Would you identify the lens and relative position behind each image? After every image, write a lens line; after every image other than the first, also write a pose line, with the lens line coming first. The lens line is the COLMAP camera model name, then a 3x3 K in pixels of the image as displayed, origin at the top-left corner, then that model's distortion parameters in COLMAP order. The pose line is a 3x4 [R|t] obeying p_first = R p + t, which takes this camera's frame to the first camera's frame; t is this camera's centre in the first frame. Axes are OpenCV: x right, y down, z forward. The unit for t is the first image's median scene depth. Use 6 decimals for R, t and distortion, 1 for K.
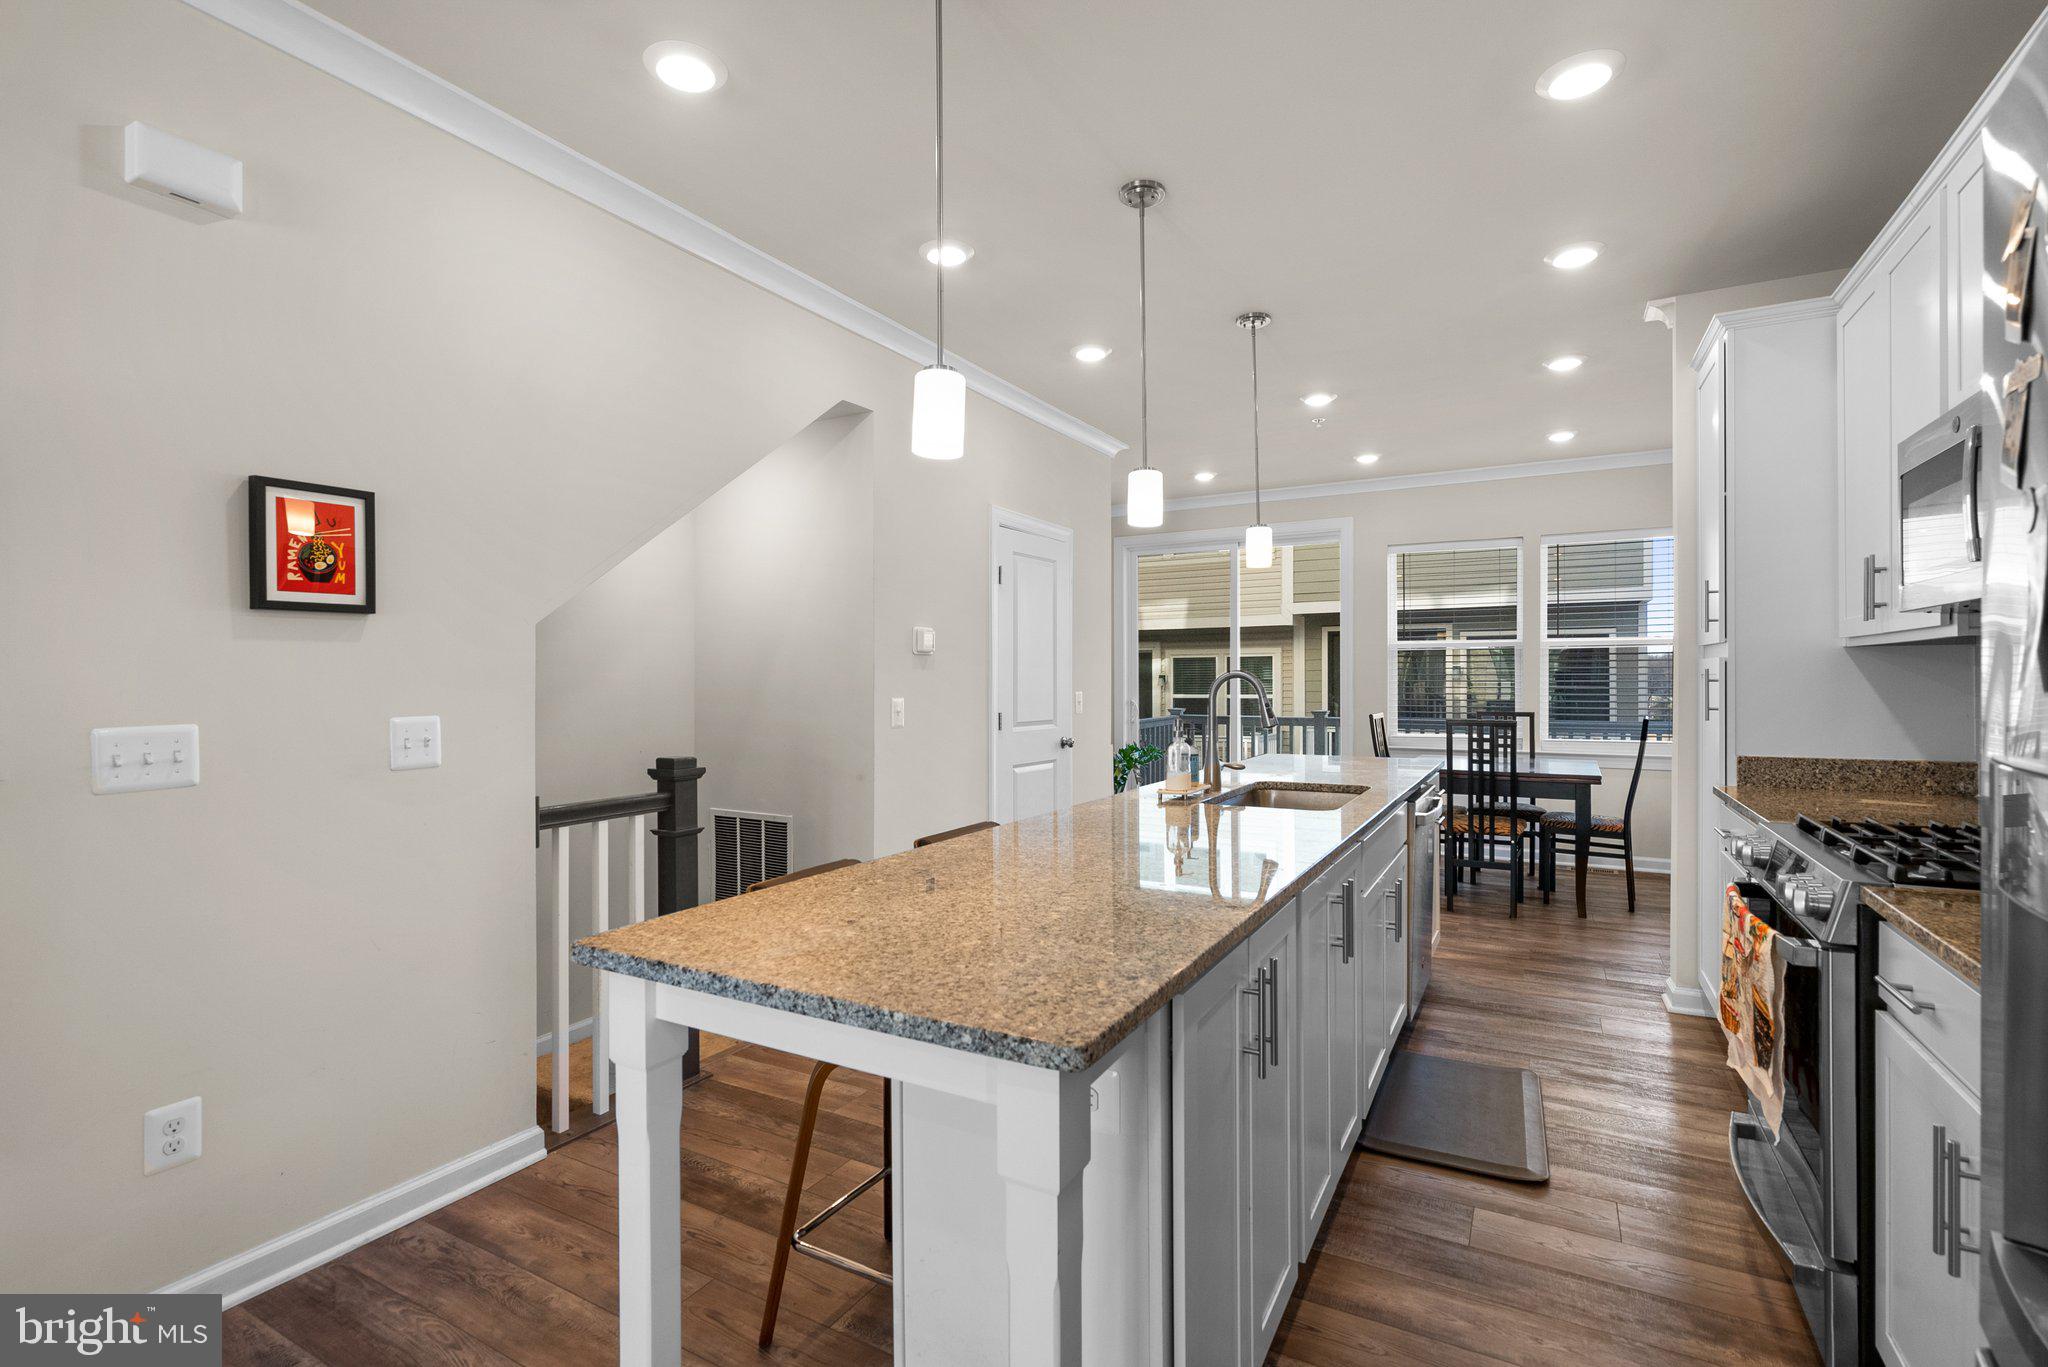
lens RADIAL K [[937.7, 0, 1012.9], [0, 937.7, 694.6], [0, 0, 1]] dist [-0.000074, 0.000128]
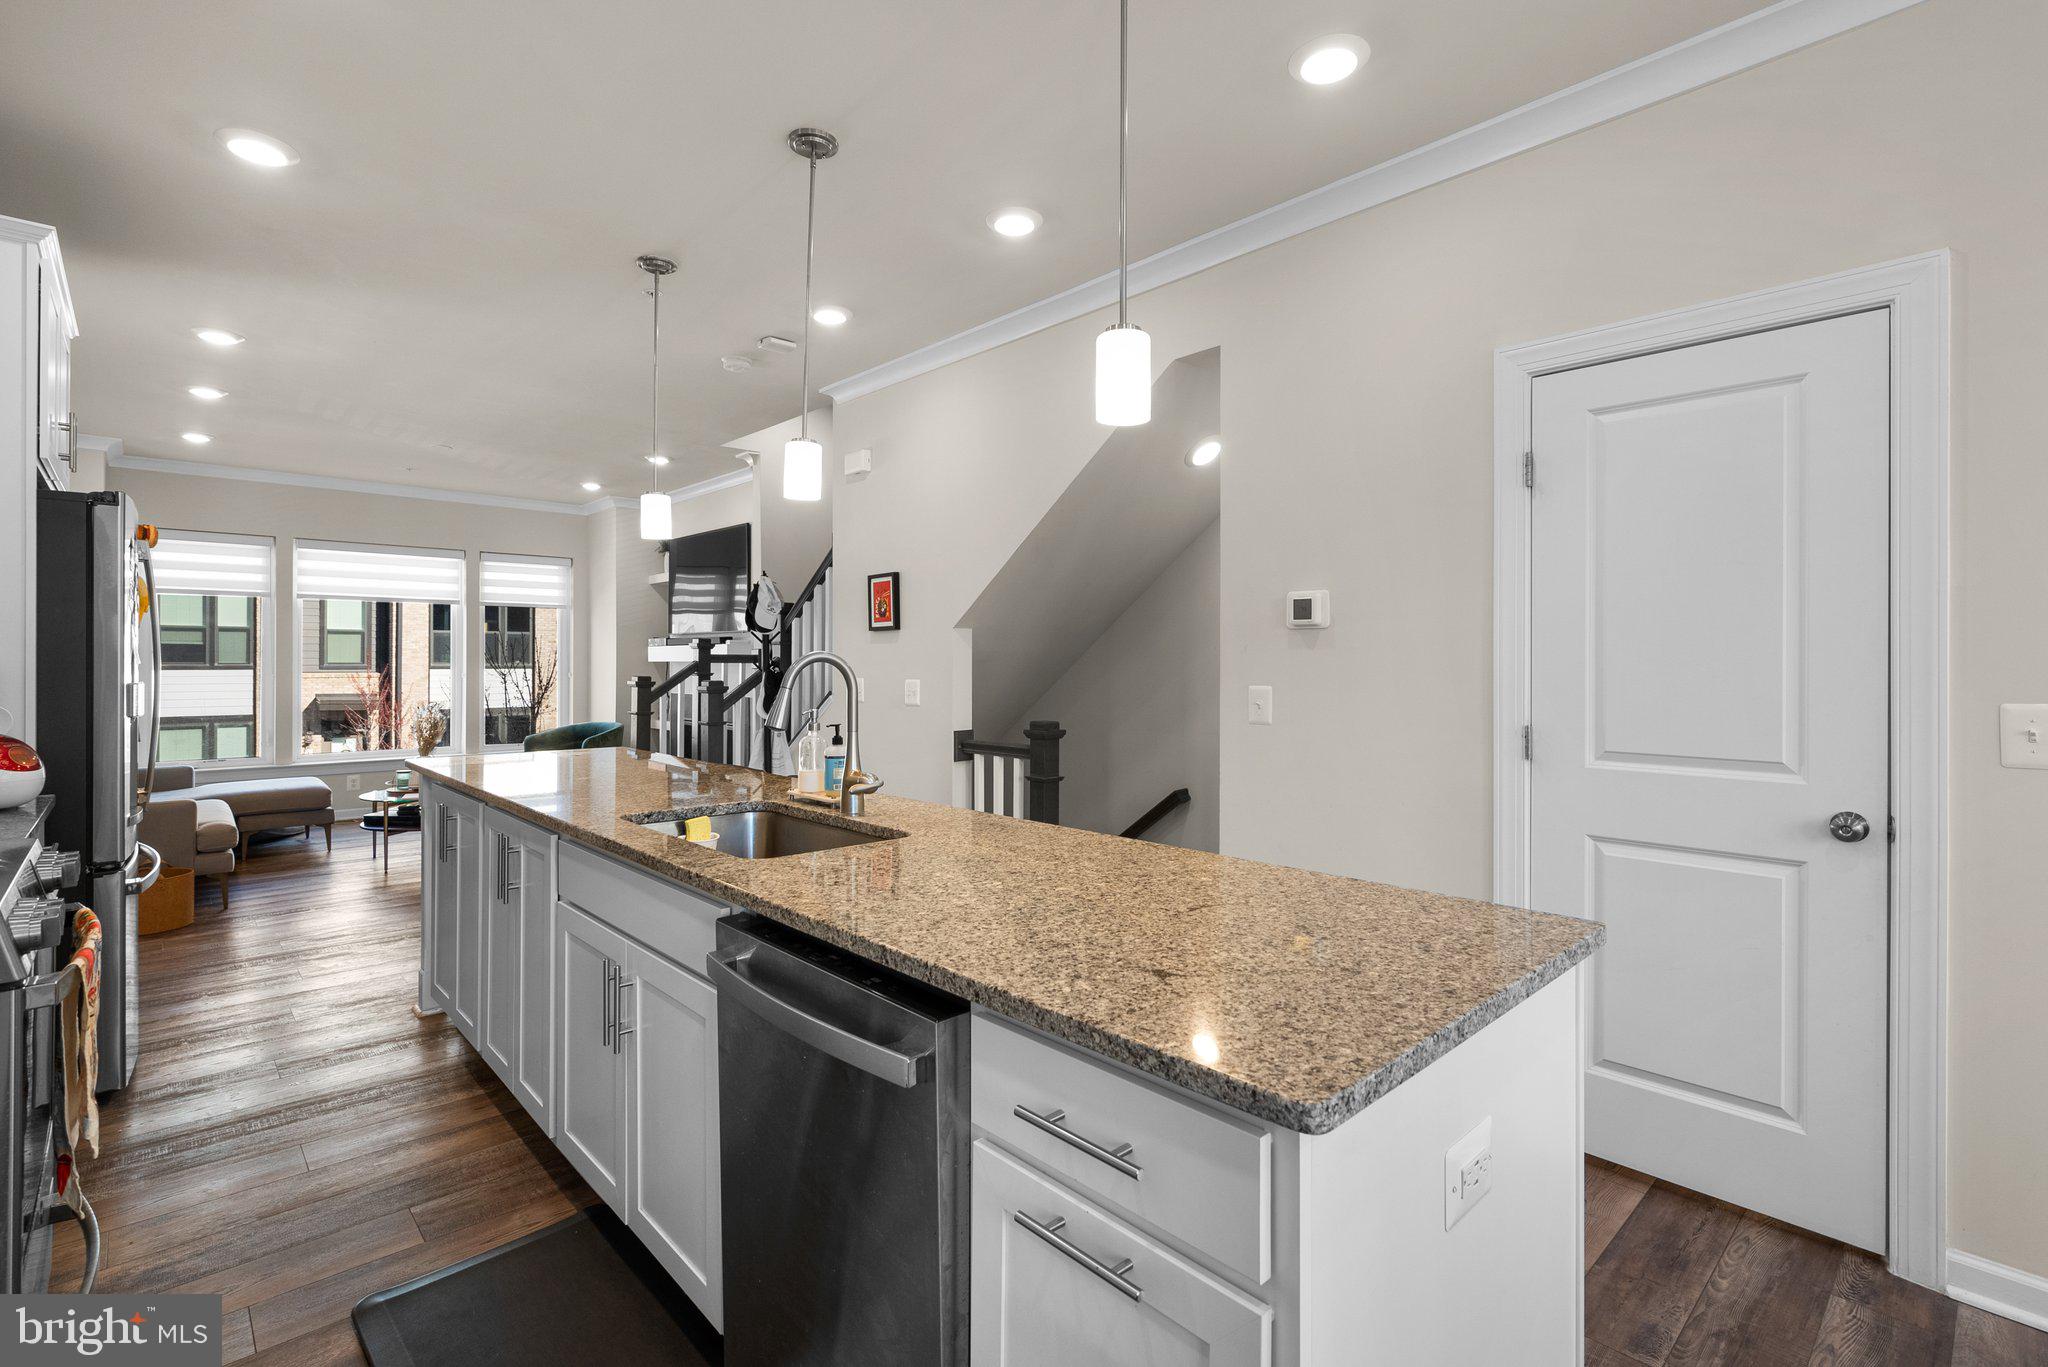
lens RADIAL K [[943.4, 0, 1045.2], [0, 943.4, 664.4], [0, 0, 1]] dist [-0.001231, 0.000449]
pose [[-0.280512, 0.005815, -0.959833, 0.520854], [-0.018924, 0.999754, 0.011587, -0.016102], [0.959664, 0.021414, -0.280333, 0.791368]]
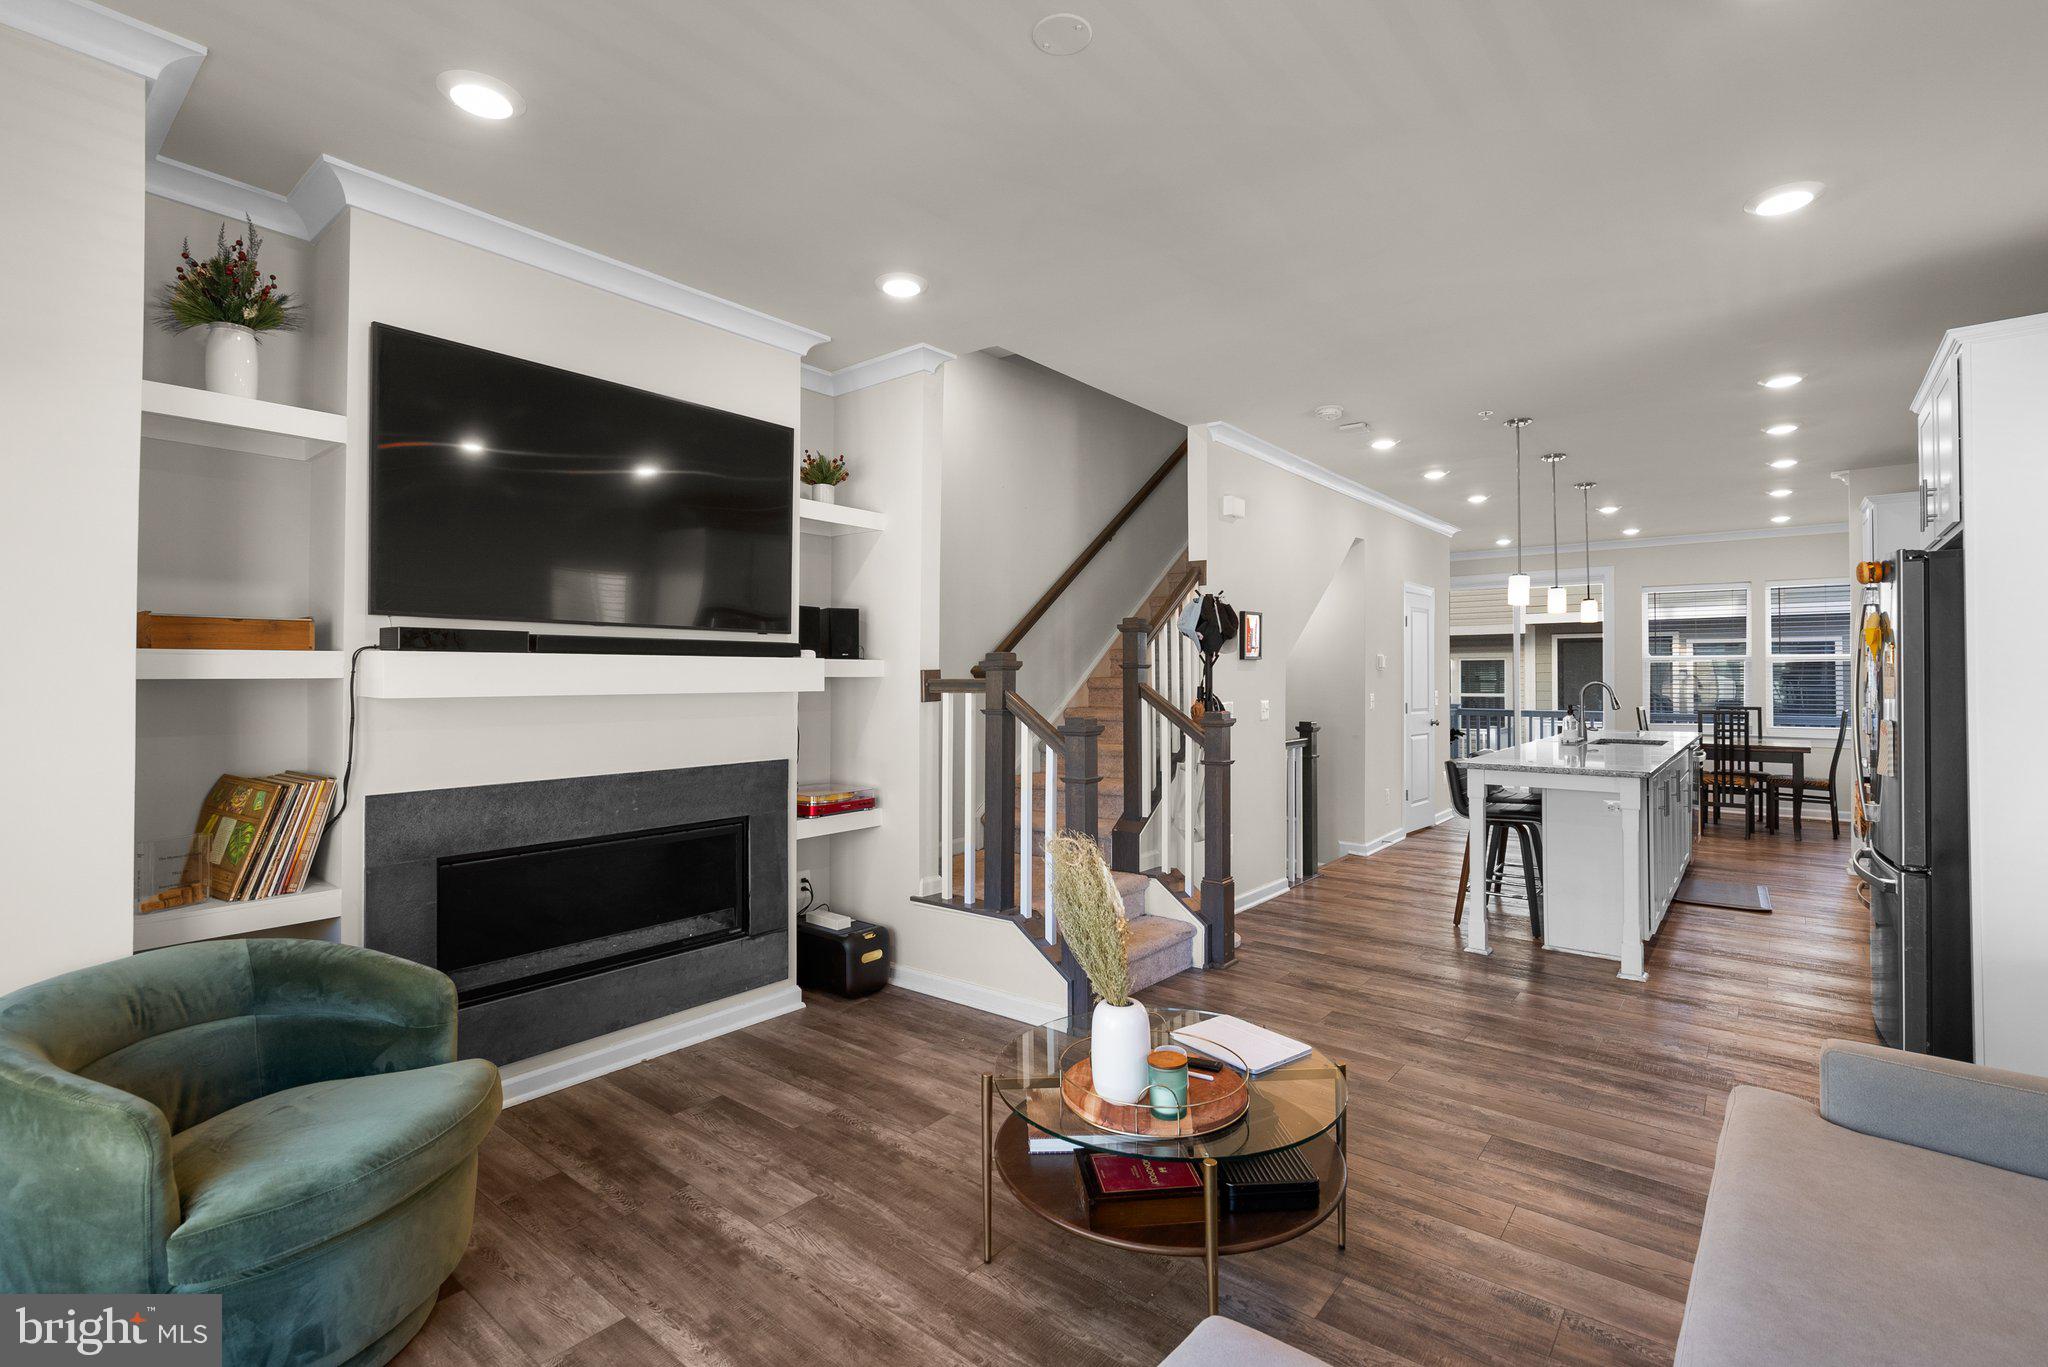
lens RADIAL K [[932.8, 0, 1022.4], [0, 932.8, 671.9], [0, 0, 1]] dist [-0.002576, 0.000372]
pose [[0.987148, 0.002330, -0.159794, -0.377518], [-0.005841, 0.999752, -0.021509, 0.003324], [0.159704, 0.022166, 0.986916, -0.668015]]
